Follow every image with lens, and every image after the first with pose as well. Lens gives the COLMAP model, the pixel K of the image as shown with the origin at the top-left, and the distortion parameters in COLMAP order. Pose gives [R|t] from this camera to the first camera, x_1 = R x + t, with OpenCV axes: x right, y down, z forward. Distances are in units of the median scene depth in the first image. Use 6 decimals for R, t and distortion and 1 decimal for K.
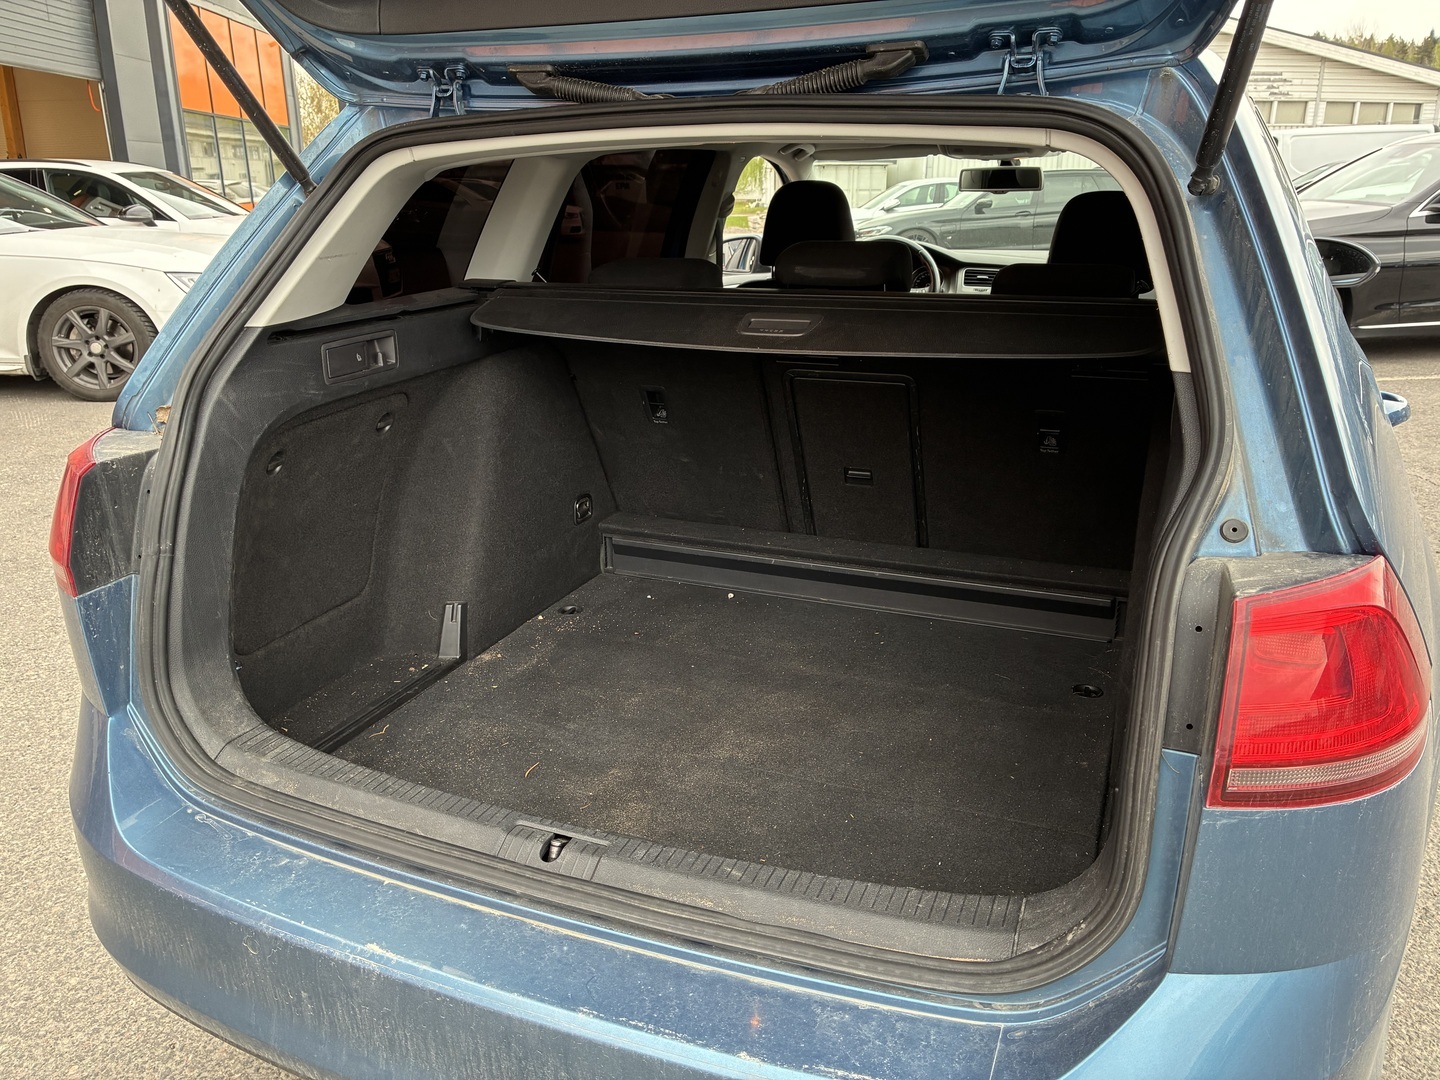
lens RADIAL K [[1099.7, 0, 725.5], [0, 1099.7, 538.7], [0, 0, 1]] dist [0.045113, -0.059309]
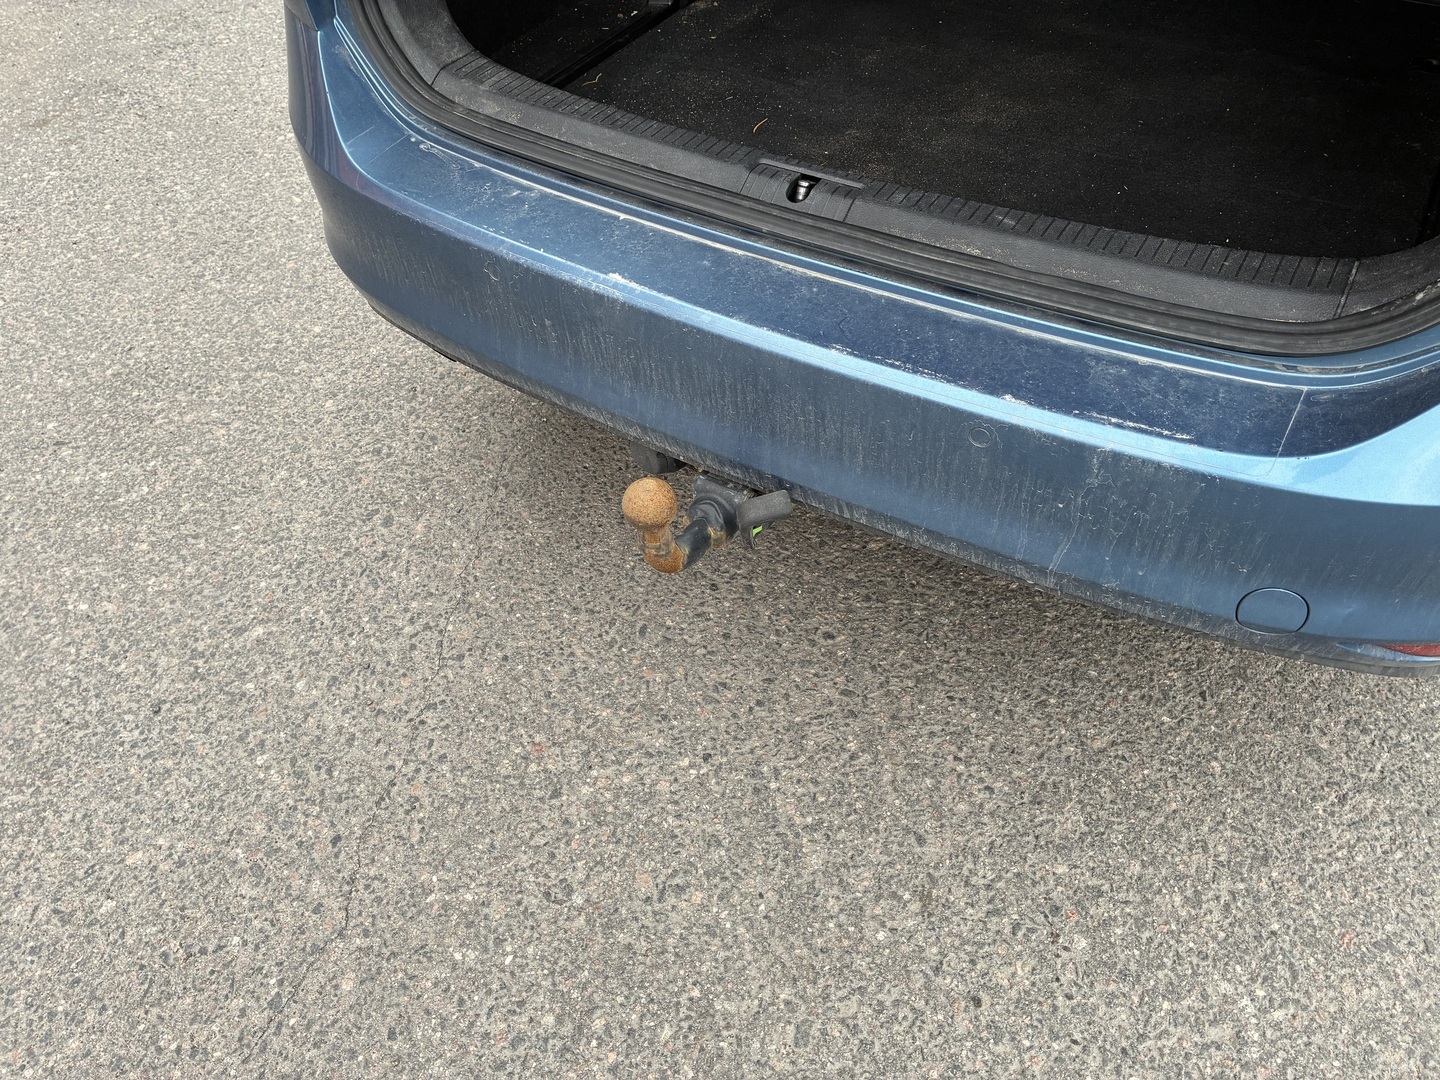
lens RADIAL K [[1099.7, 0, 728.2], [0, 1099.7, 525.3], [0, 0, 1]] dist [0.045113, -0.059309]
pose [[0.987493, 0.094441, -0.126249, -0.073804], [-0.025043, 0.884536, 0.465800, 0.102578], [0.155662, -0.456812, 0.875838, 0.065027]]
